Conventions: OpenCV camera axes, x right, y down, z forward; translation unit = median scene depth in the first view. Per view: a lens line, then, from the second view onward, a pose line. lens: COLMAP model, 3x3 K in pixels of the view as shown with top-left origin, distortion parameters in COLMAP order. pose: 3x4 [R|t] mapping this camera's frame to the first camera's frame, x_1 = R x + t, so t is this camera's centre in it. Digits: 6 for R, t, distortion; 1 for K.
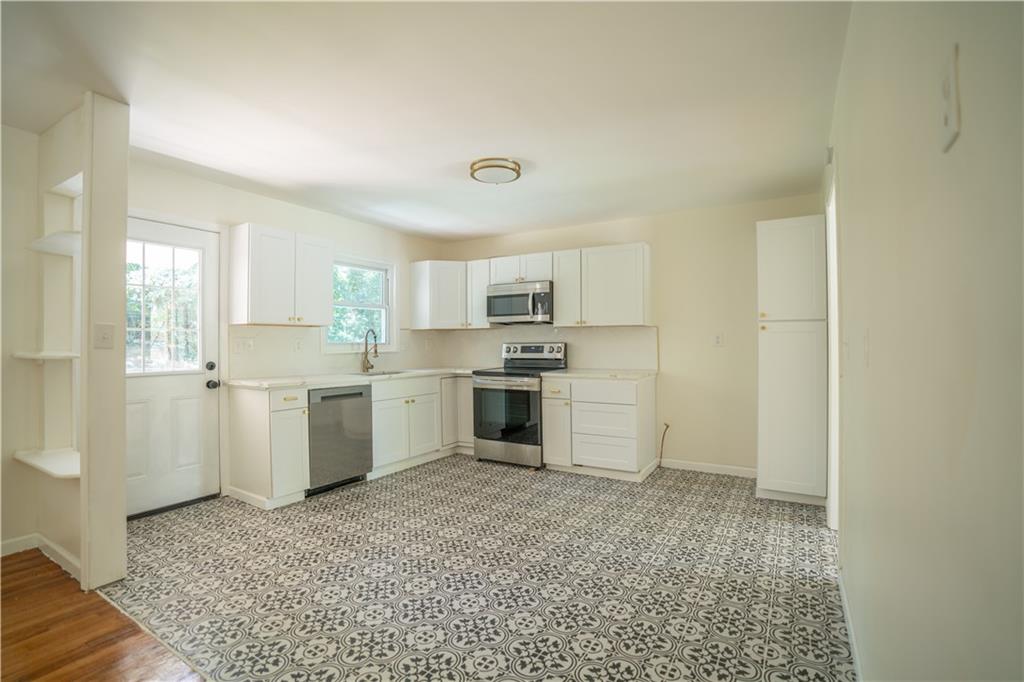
lens RADIAL K [[473.0, 0, 502.2], [0, 473.0, 324.6], [0, 0, 1]] dist [-0.061839, 0.021076]
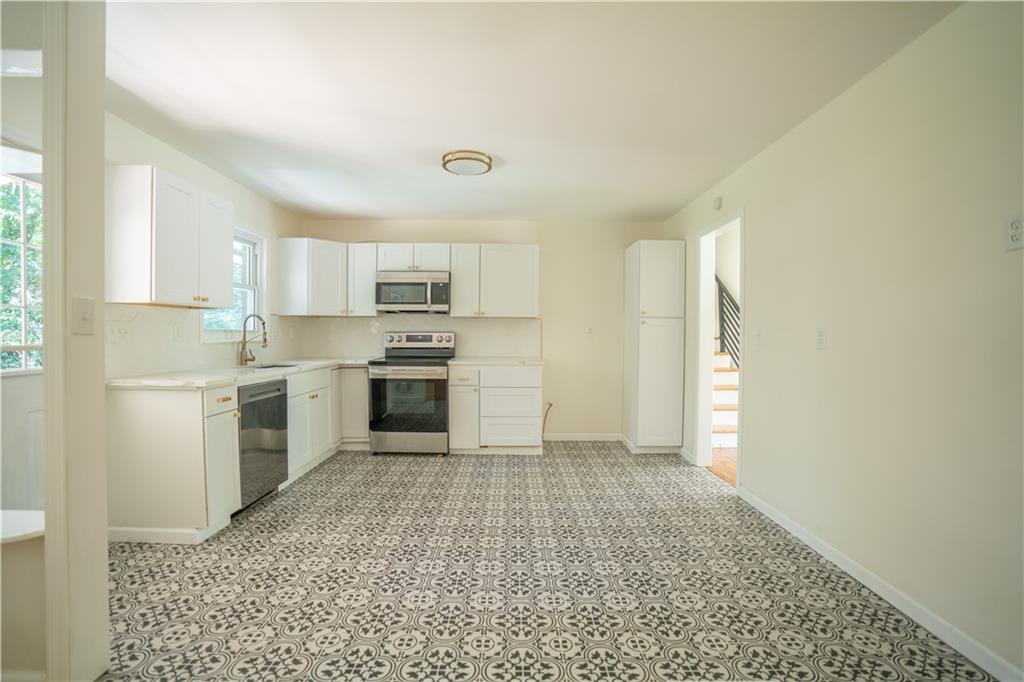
lens RADIAL K [[473.0, 0, 507.9], [0, 473.0, 338.7], [0, 0, 1]] dist [-0.061839, 0.021076]
pose [[0.852803, 0.002554, 0.522227, -0.357652], [-0.029345, 0.998642, 0.043037, 0.005052], [-0.521408, -0.052027, 0.851720, 0.065192]]
